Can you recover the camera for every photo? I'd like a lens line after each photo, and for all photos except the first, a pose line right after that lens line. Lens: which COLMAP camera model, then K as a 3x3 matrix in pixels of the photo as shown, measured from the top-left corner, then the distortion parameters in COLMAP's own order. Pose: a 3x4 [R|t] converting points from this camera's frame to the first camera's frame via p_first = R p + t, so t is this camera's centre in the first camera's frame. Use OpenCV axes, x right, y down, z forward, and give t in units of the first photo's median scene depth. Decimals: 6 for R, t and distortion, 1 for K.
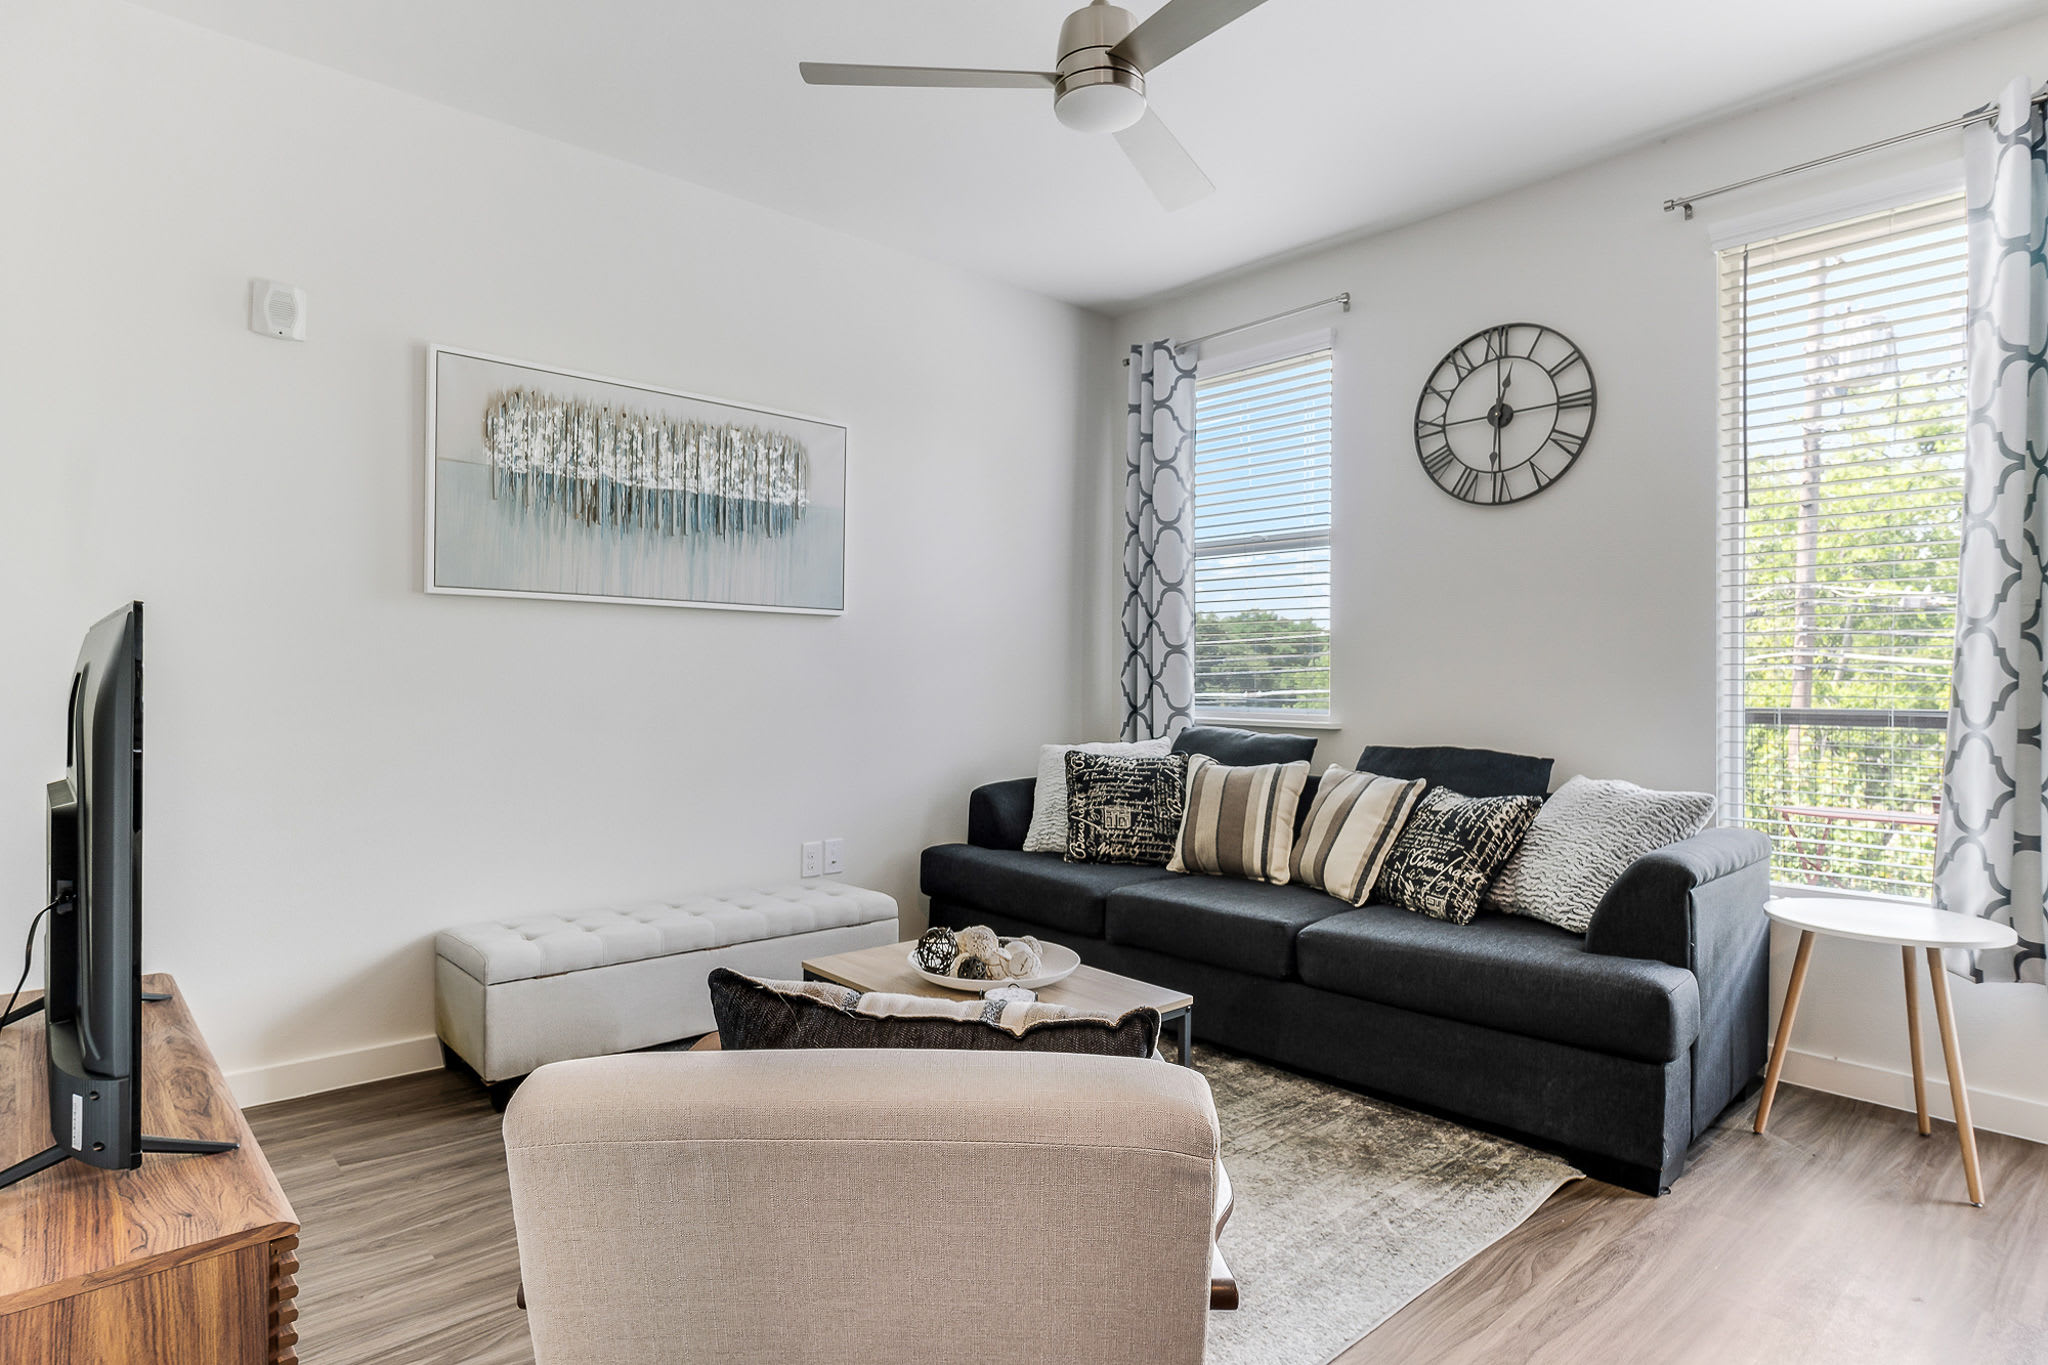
lens RADIAL K [[1110.7, 0, 1024.0], [0, 1110.7, 682.5], [0, 0, 1]] dist [-0.001462, -0.000870]
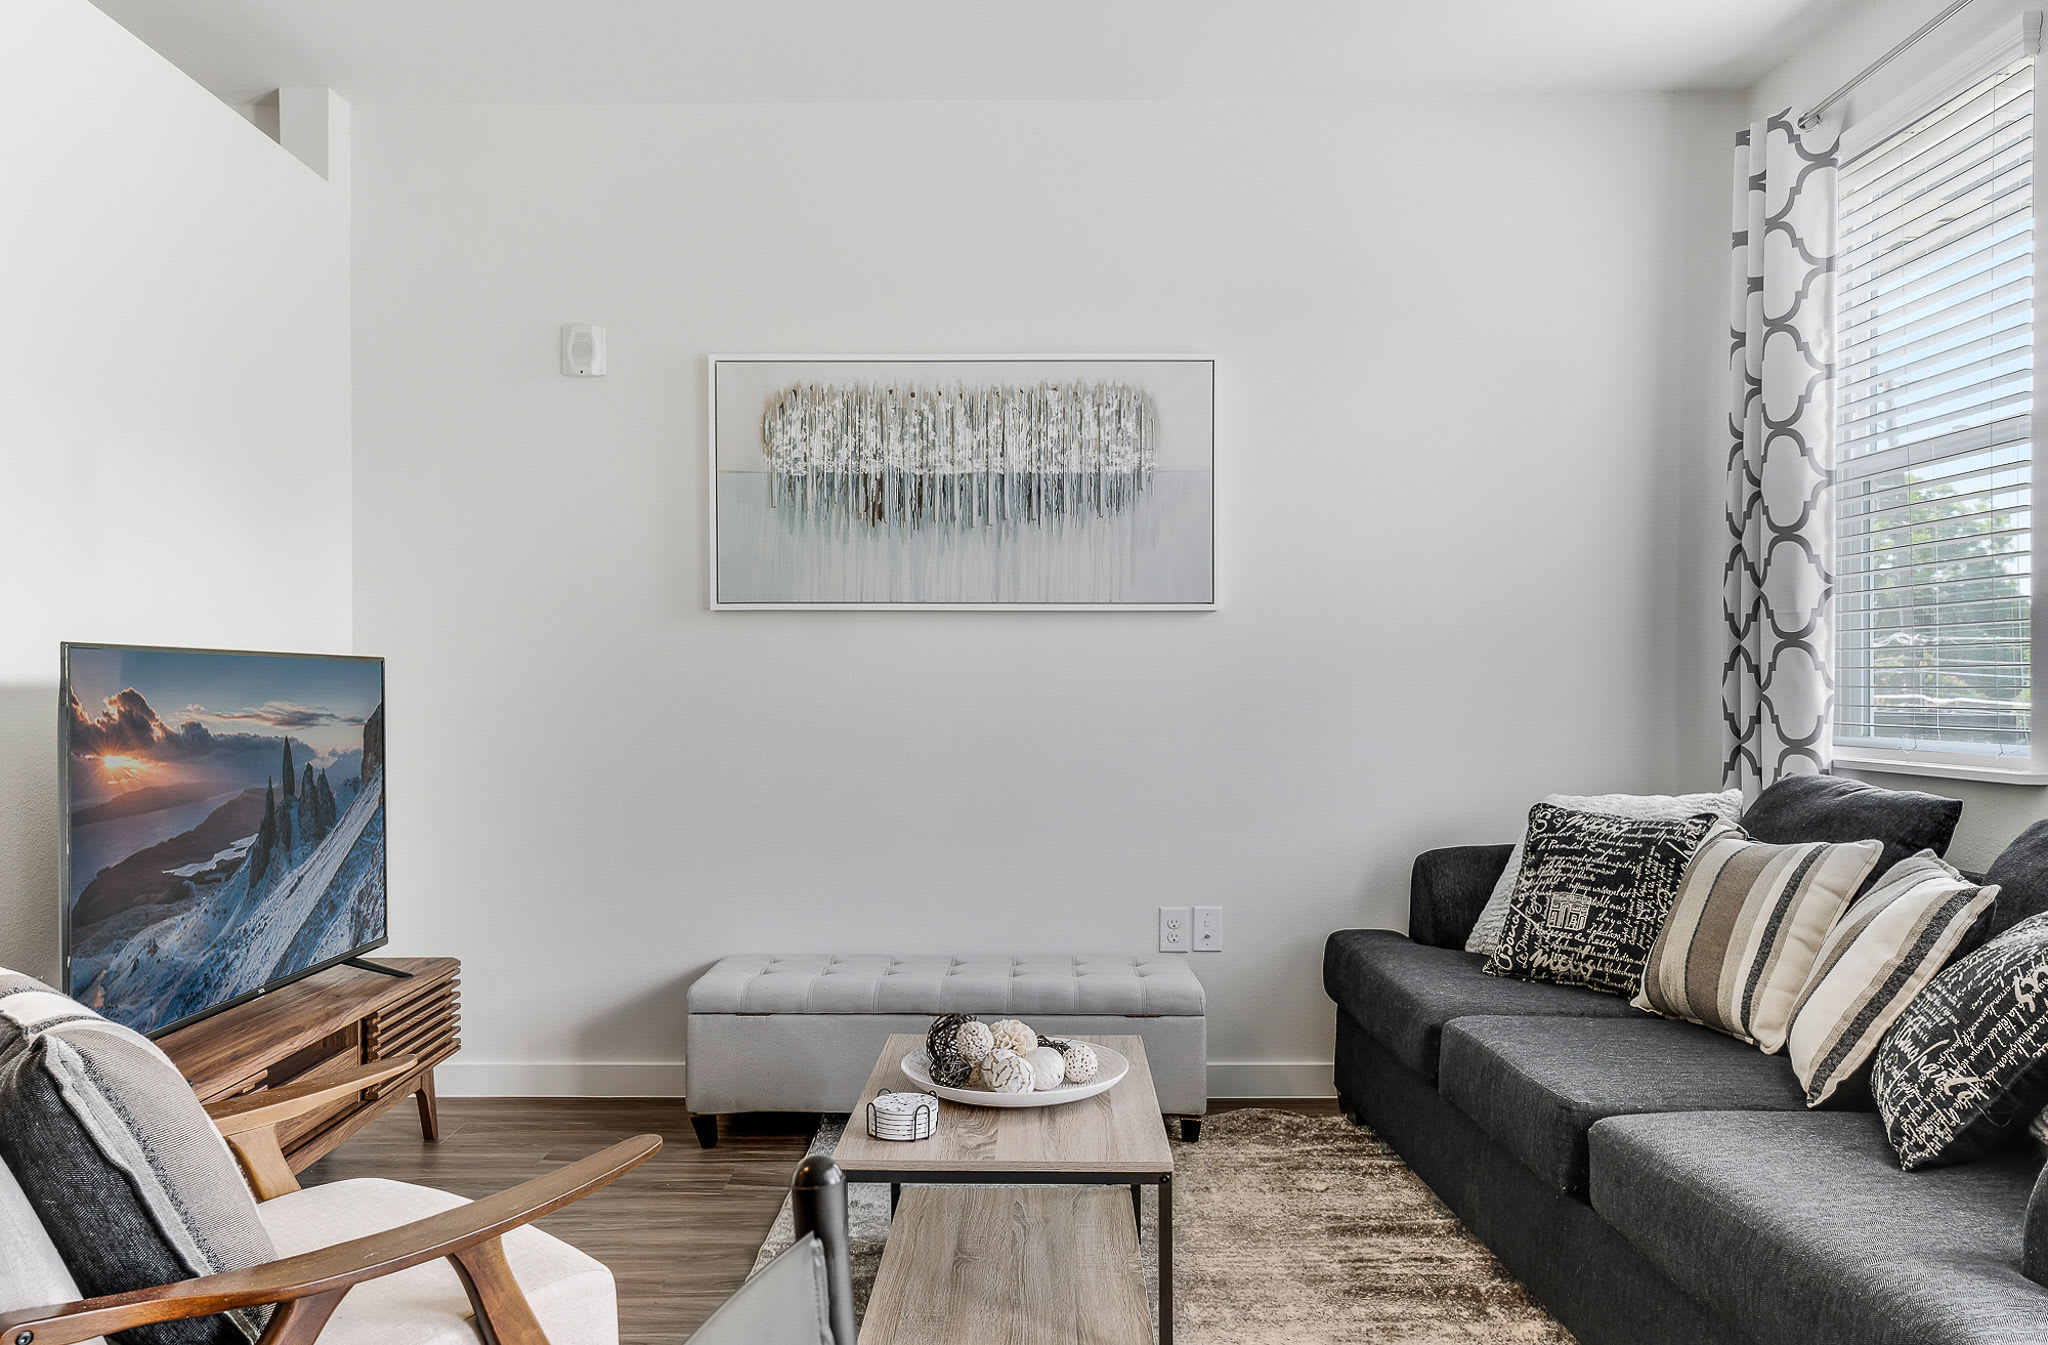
lens RADIAL K [[1517.4, 0, 1024.5], [0, 1517.4, 703.4], [0, 0, 1]] dist [0.022942, 0.001620]
pose [[0.732357, -0.001587, -0.680919, 0.484028], [0.004672, 0.999985, 0.002694, -0.000697], [0.680905, -0.005154, 0.732354, 0.171838]]
